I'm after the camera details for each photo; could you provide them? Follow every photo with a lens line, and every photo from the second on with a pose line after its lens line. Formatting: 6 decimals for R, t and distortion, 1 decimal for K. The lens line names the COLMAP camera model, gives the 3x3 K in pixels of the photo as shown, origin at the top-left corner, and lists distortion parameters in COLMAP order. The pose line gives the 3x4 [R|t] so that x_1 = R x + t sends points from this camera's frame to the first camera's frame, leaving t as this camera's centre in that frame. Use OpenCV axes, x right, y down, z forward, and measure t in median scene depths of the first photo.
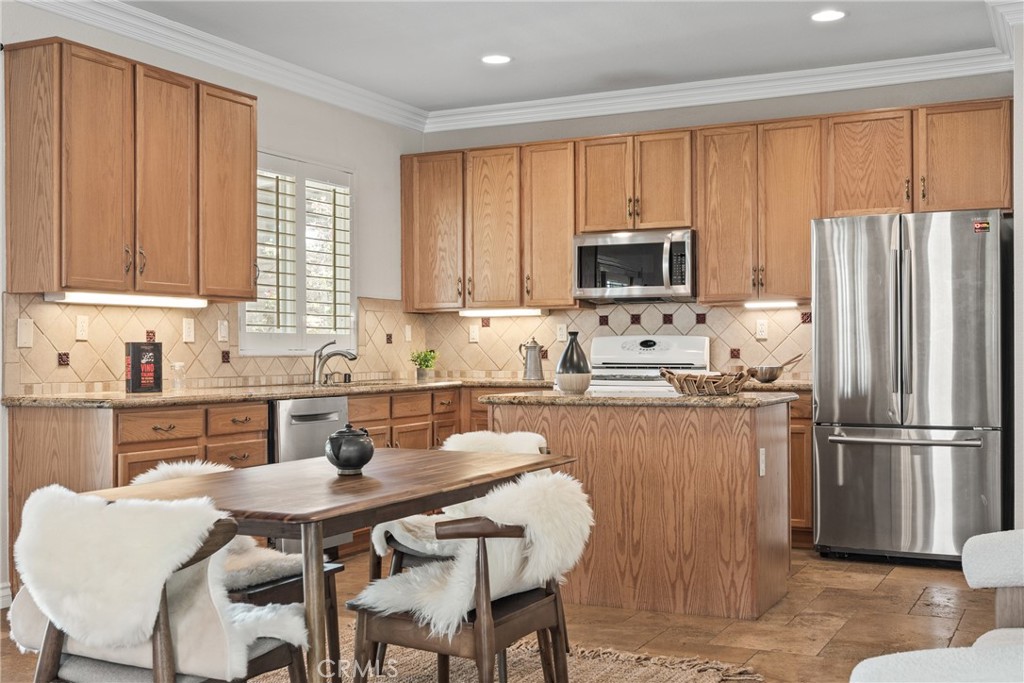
lens RADIAL K [[1143.7, 0, 511.5], [0, 1143.7, 352.1], [0, 0, 1]] dist [-0.115577, 0.000000]
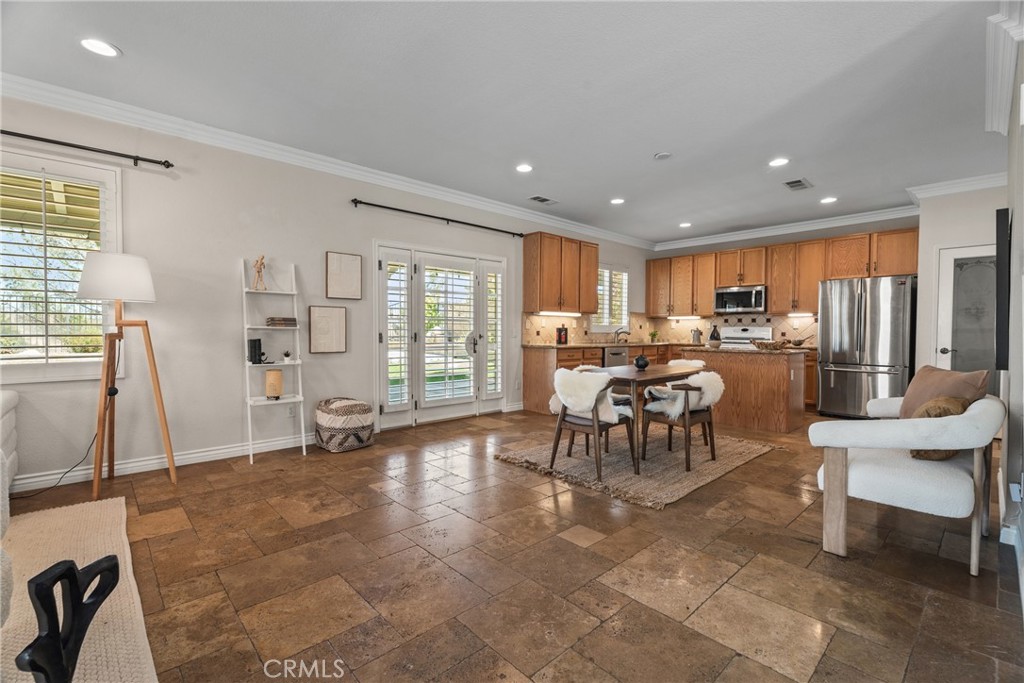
lens RADIAL K [[450.3, 0, 507.1], [0, 450.3, 343.1], [0, 0, 1]] dist [-0.011143, -0.000571]
pose [[0.933626, 0.020193, -0.357679, -0.024448], [-0.010507, 0.999524, 0.029003, -0.001108], [0.358095, -0.023319, 0.933394, -0.184135]]
